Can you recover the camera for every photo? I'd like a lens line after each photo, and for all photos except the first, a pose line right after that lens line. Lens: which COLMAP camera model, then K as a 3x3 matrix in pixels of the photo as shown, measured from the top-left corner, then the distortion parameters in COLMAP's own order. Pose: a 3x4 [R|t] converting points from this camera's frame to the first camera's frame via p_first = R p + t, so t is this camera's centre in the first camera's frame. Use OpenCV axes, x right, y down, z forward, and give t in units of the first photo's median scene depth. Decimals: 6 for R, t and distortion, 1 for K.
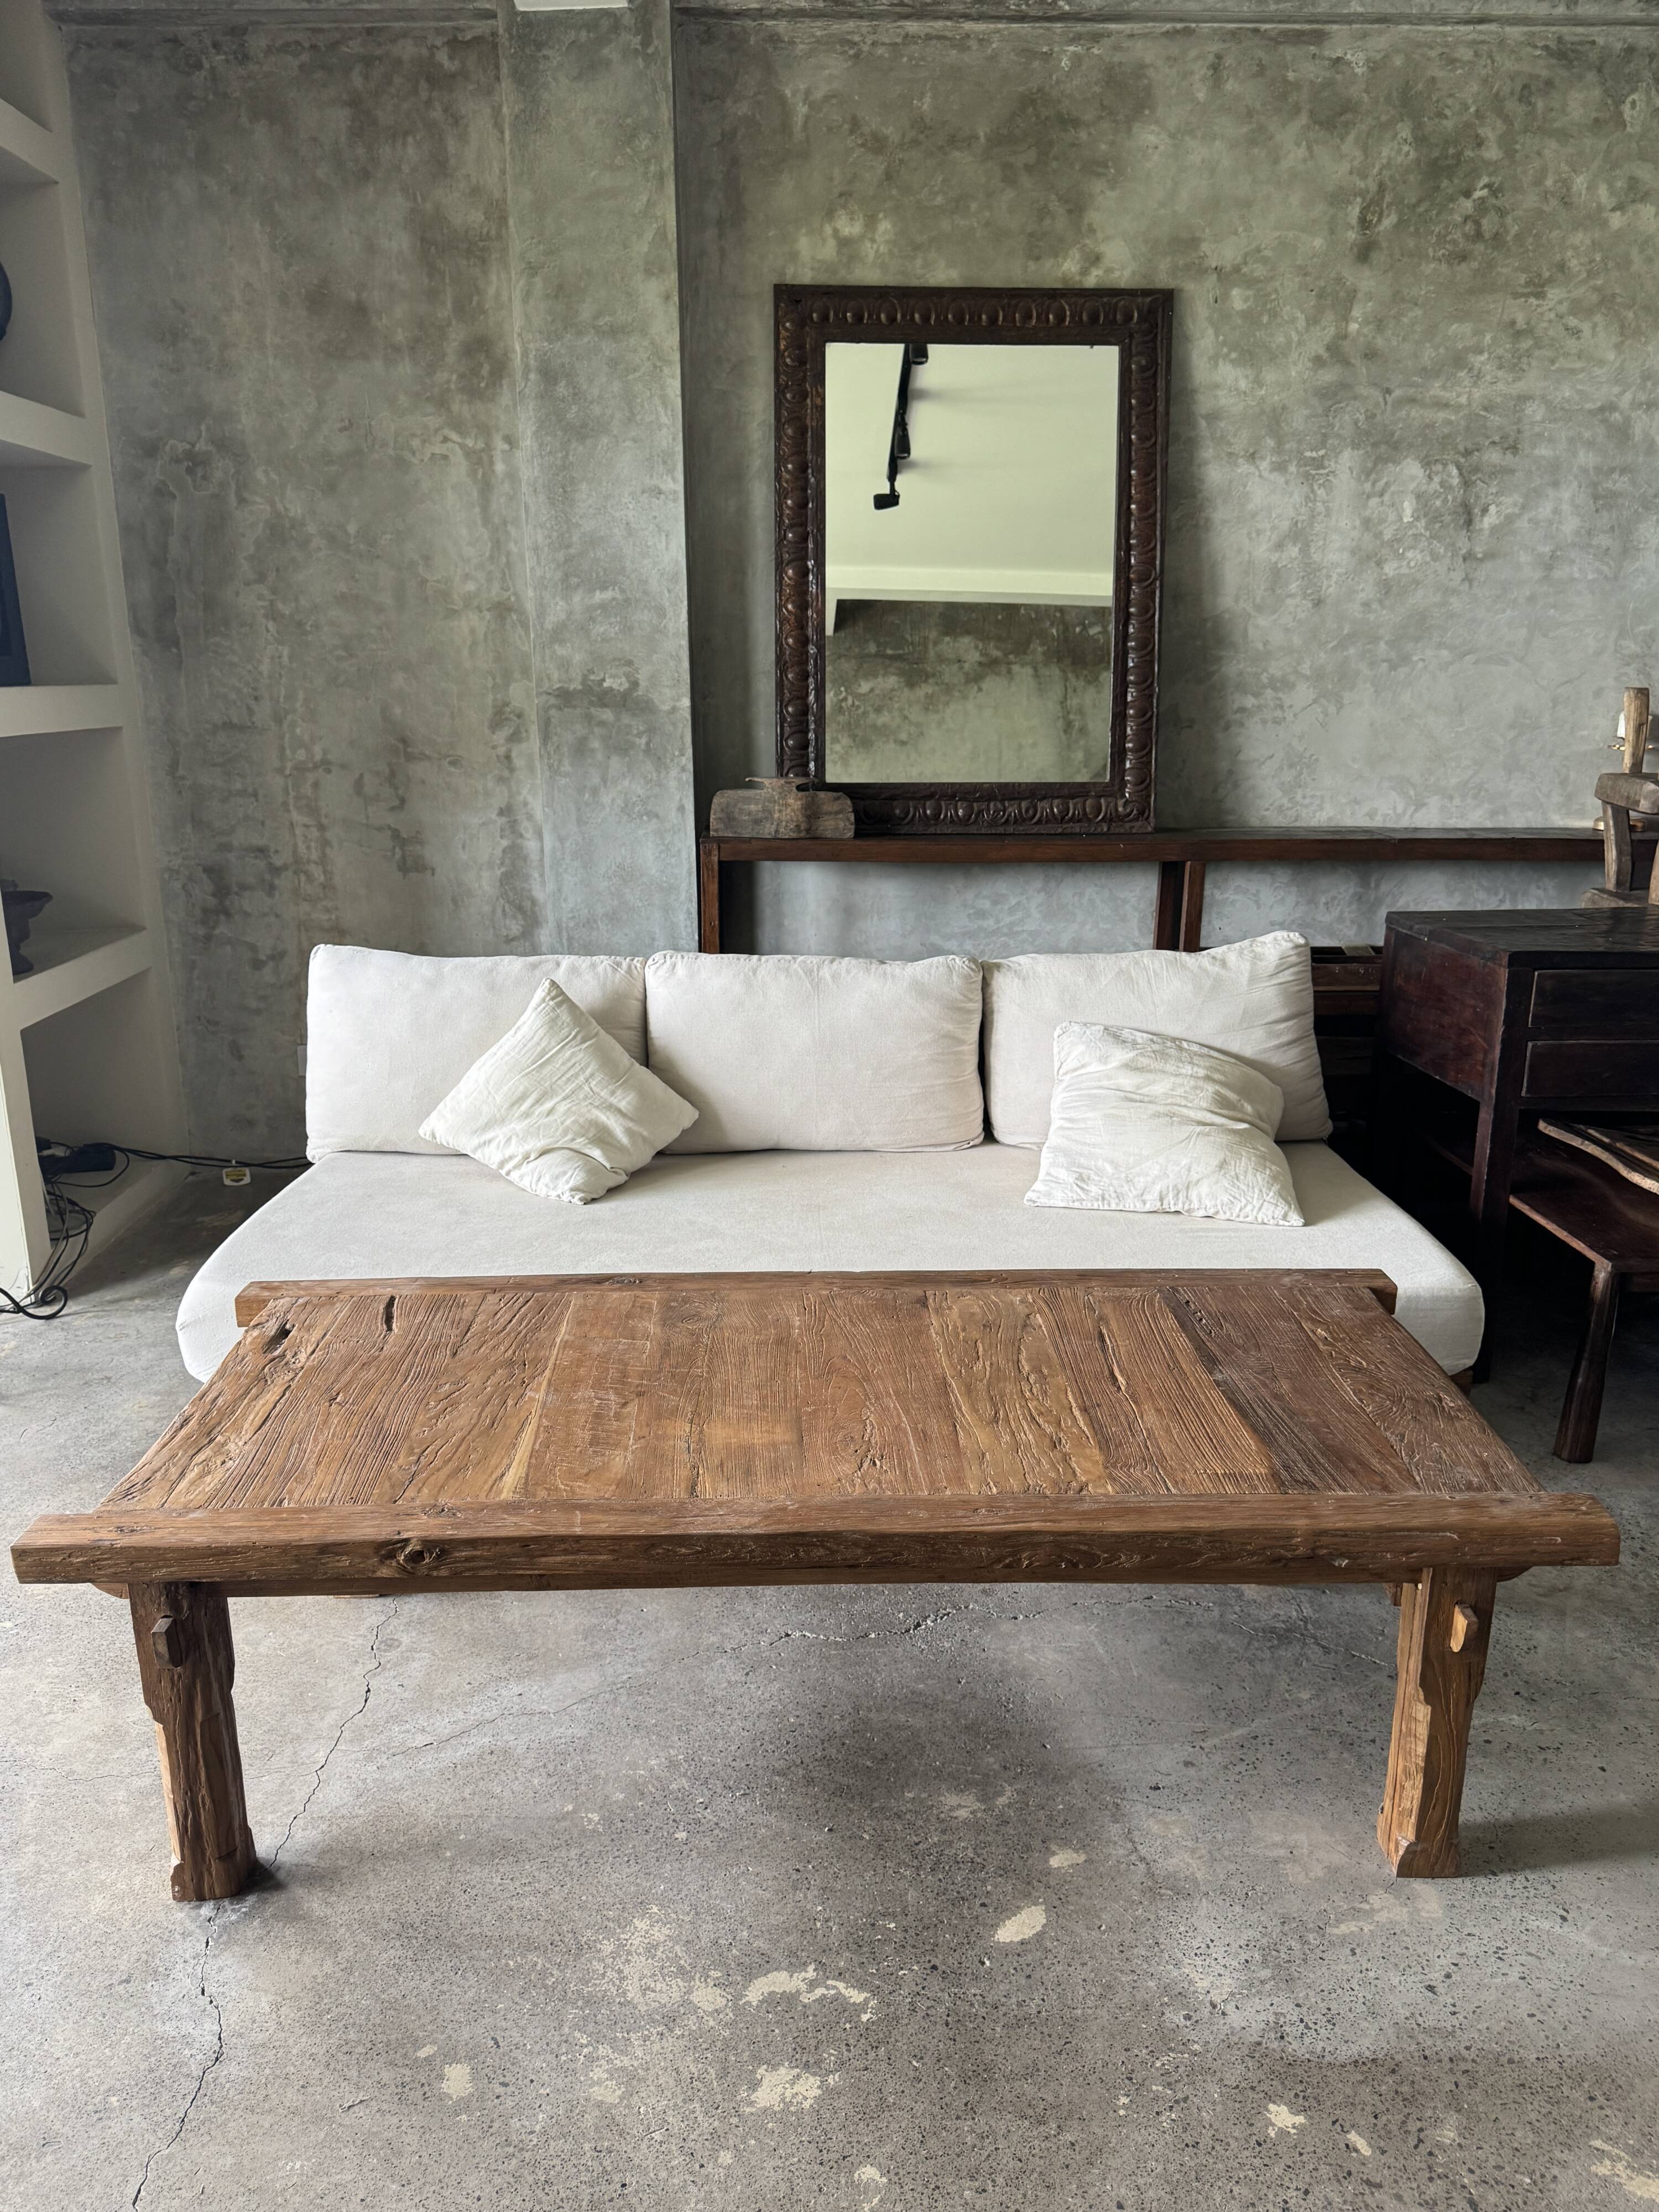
lens RADIAL K [[1563.4, 0, 836.7], [0, 1563.4, 1117.3], [0, 0, 1]] dist [0.091199, -0.112932]
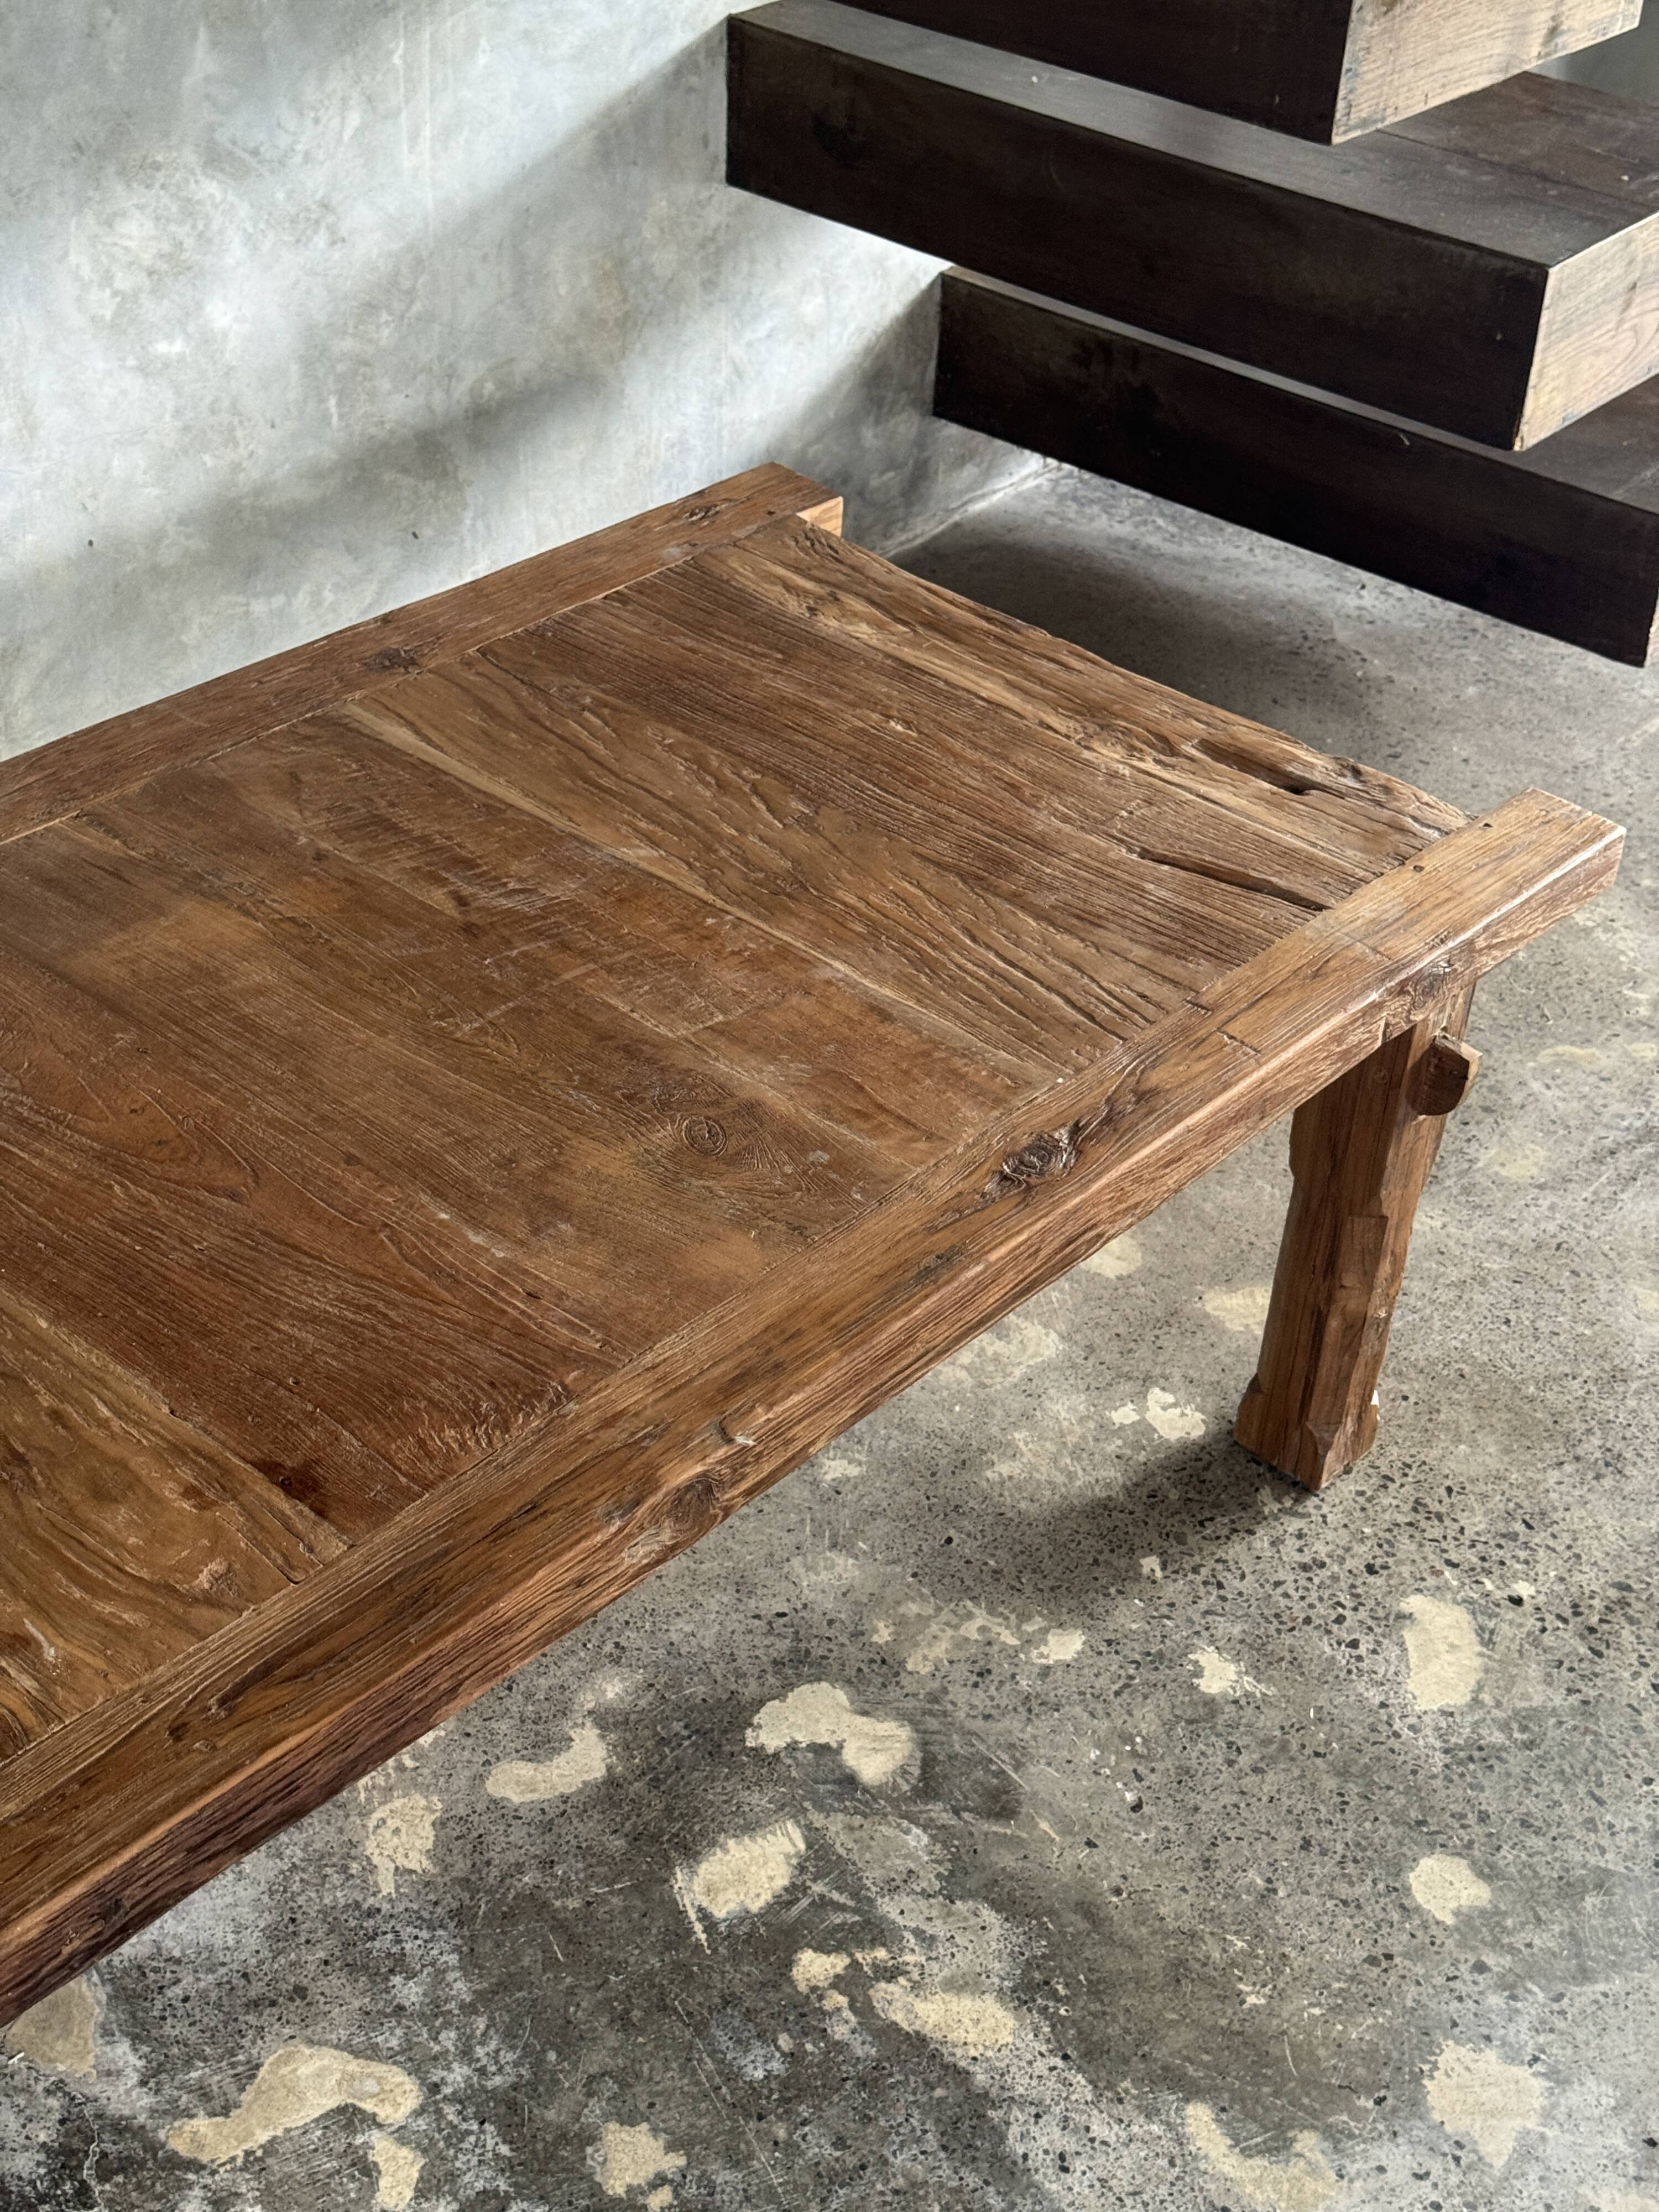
lens RADIAL K [[3119.9, 0, 835.4], [0, 3119.9, 1094.4], [0, 0, 1]] dist [0.126403, 0.000000]
pose [[-0.678531, 0.390337, -0.622280, 0.380961], [-0.258340, 0.666213, 0.699587, -0.446932], [0.687645, 0.635451, -0.351206, 1.382177]]
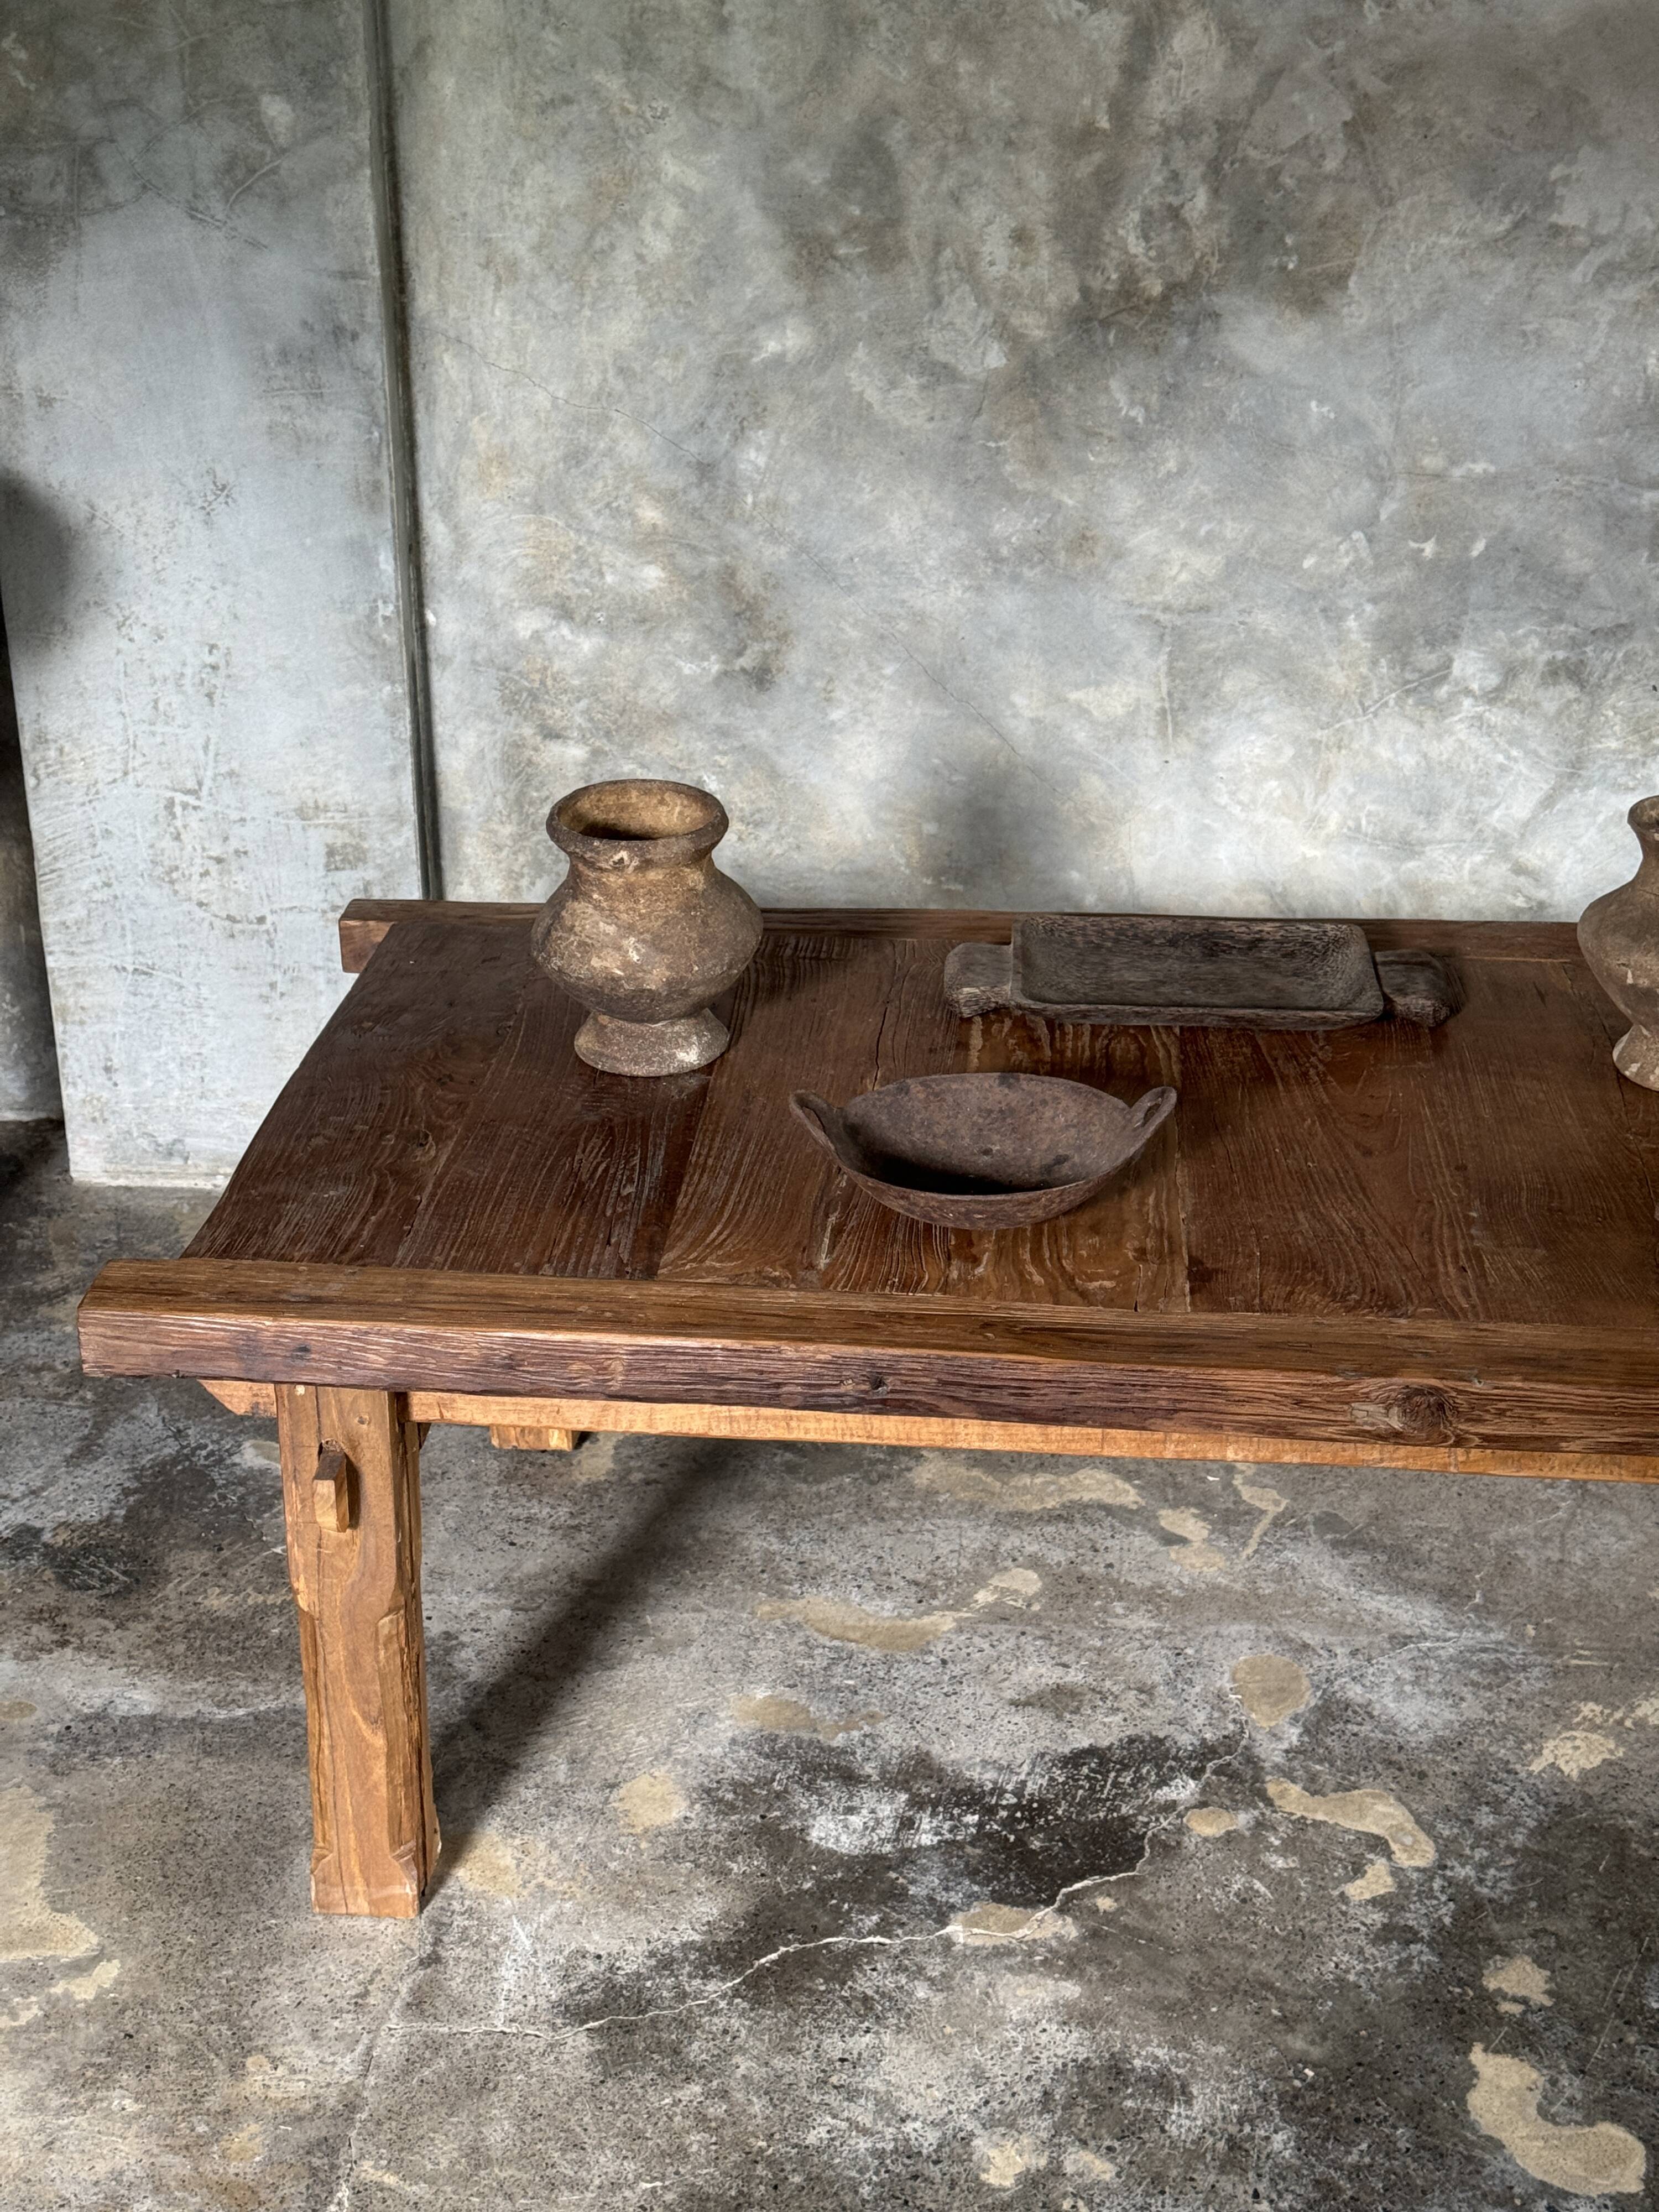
lens RADIAL K [[3119.9, 0, 815.3], [0, 3119.9, 1119.1], [0, 0, 1]] dist [0.126403, 0.000000]
pose [[-0.989054, -0.062360, 0.133732, 0.113739], [0.042025, 0.749730, 0.660409, -0.563655], [-0.141446, 0.658800, -0.738902, 1.840464]]
